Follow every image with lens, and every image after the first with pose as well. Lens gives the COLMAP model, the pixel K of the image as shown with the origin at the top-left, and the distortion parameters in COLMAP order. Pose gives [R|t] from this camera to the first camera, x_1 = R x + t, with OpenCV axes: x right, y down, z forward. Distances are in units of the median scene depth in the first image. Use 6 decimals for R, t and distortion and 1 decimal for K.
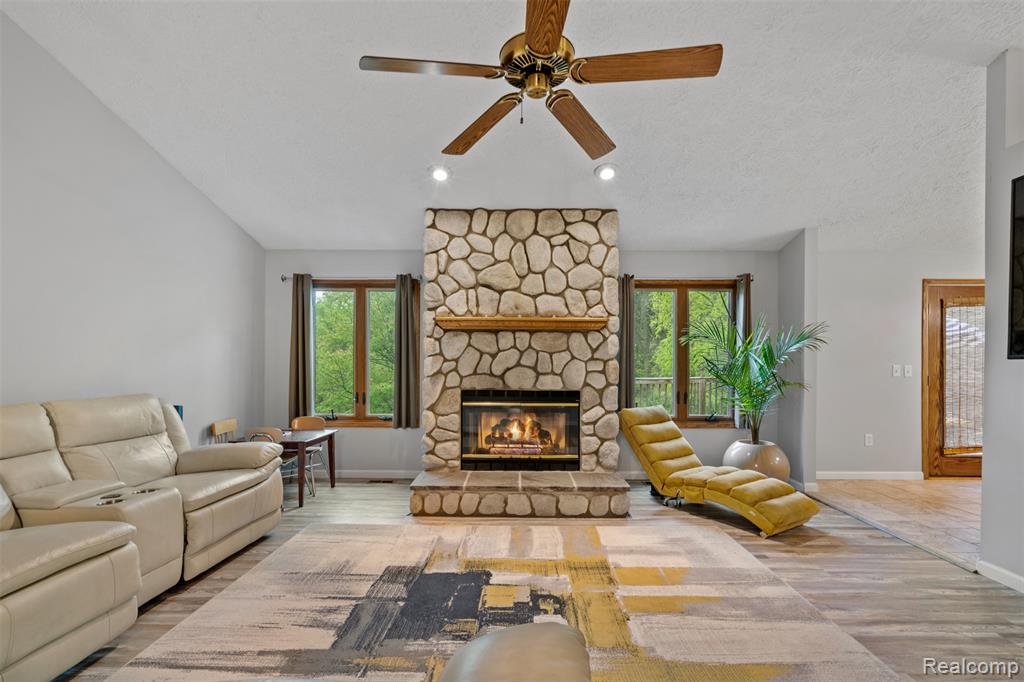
lens RADIAL K [[464.5, 0, 508.4], [0, 464.5, 362.6], [0, 0, 1]] dist [-0.015233, 0.004212]
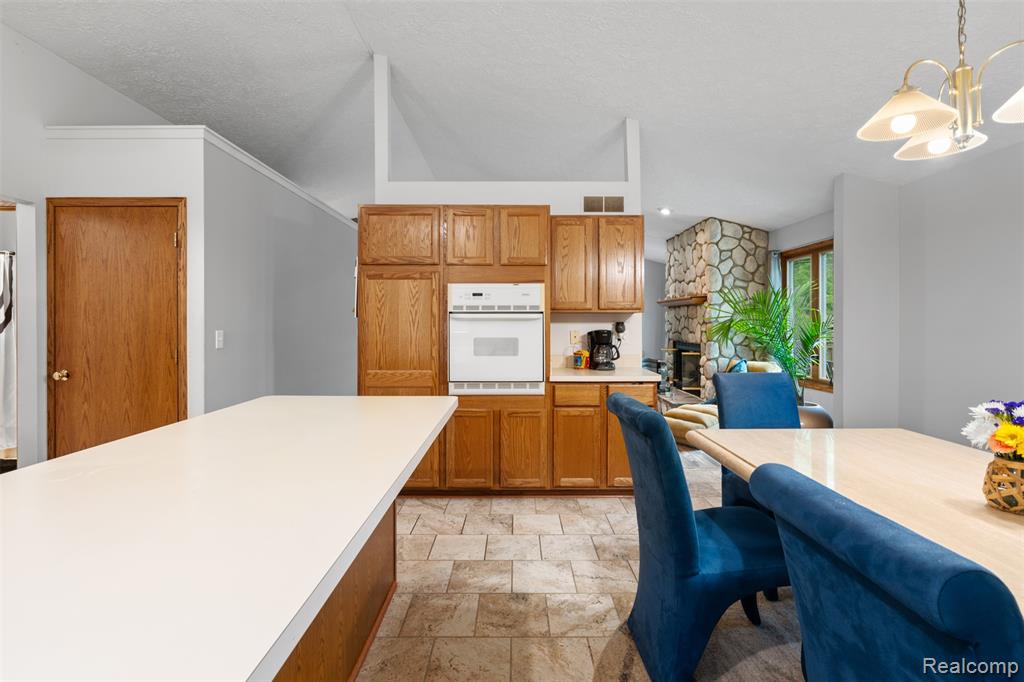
lens RADIAL K [[464.5, 0, 513.3], [0, 464.5, 323.9], [0, 0, 1]] dist [-0.015233, 0.004212]
pose [[0.019772, -0.004069, -0.999796, 1.629016], [0.001347, 0.999991, -0.004043, 0.000215], [0.999804, -0.001267, 0.019777, 0.372771]]
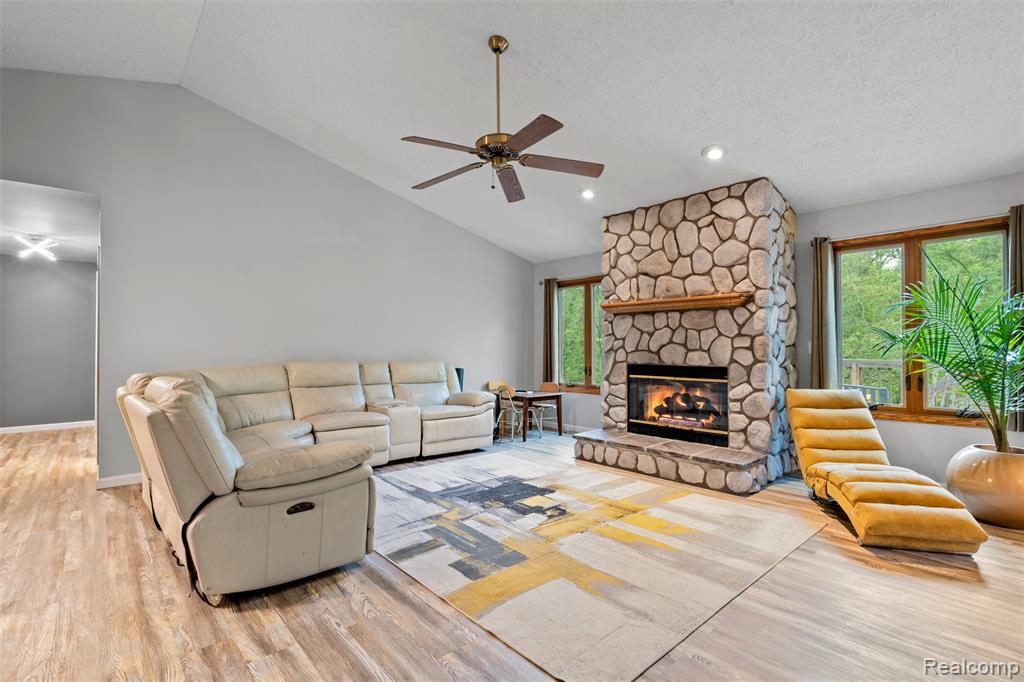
lens RADIAL K [[464.5, 0, 512.4], [0, 464.5, 341.9], [0, 0, 1]] dist [-0.015233, 0.004212]
pose [[0.677021, -0.014626, -0.735818, 0.575721], [0.004450, 0.999866, -0.015780, 0.019858], [0.735950, 0.007409, 0.676995, -0.017143]]
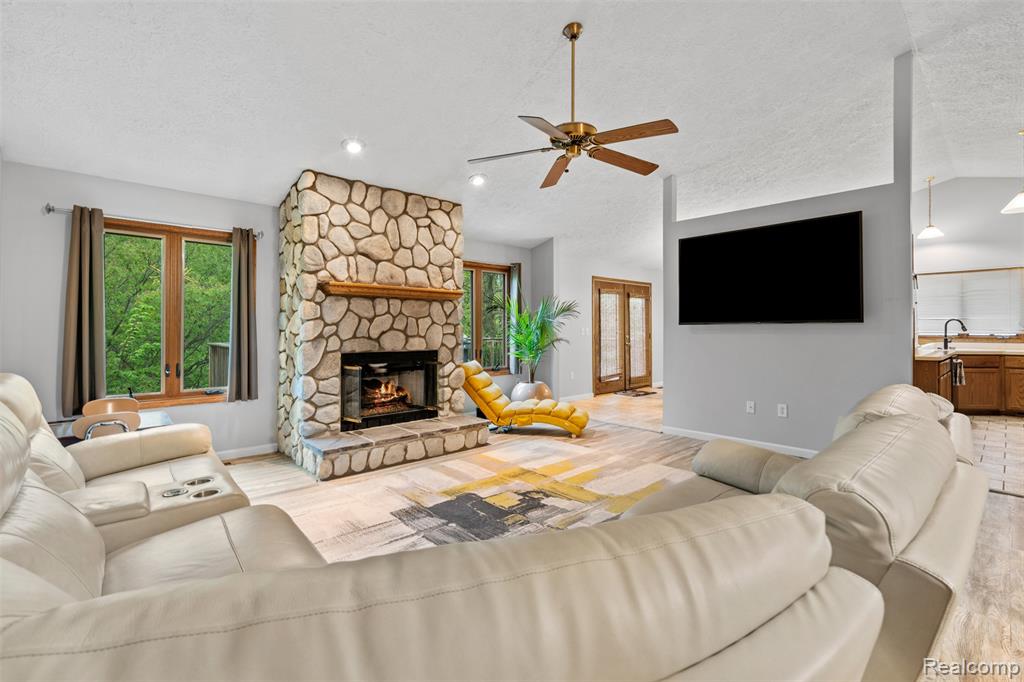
lens RADIAL K [[464.5, 0, 503.6], [0, 464.5, 319.6], [0, 0, 1]] dist [-0.015233, 0.004212]
pose [[0.728198, 0.009113, 0.685306, -0.545706], [0.001953, 0.999880, -0.015372, 0.000561], [-0.685364, 0.012532, 0.728093, 0.008980]]
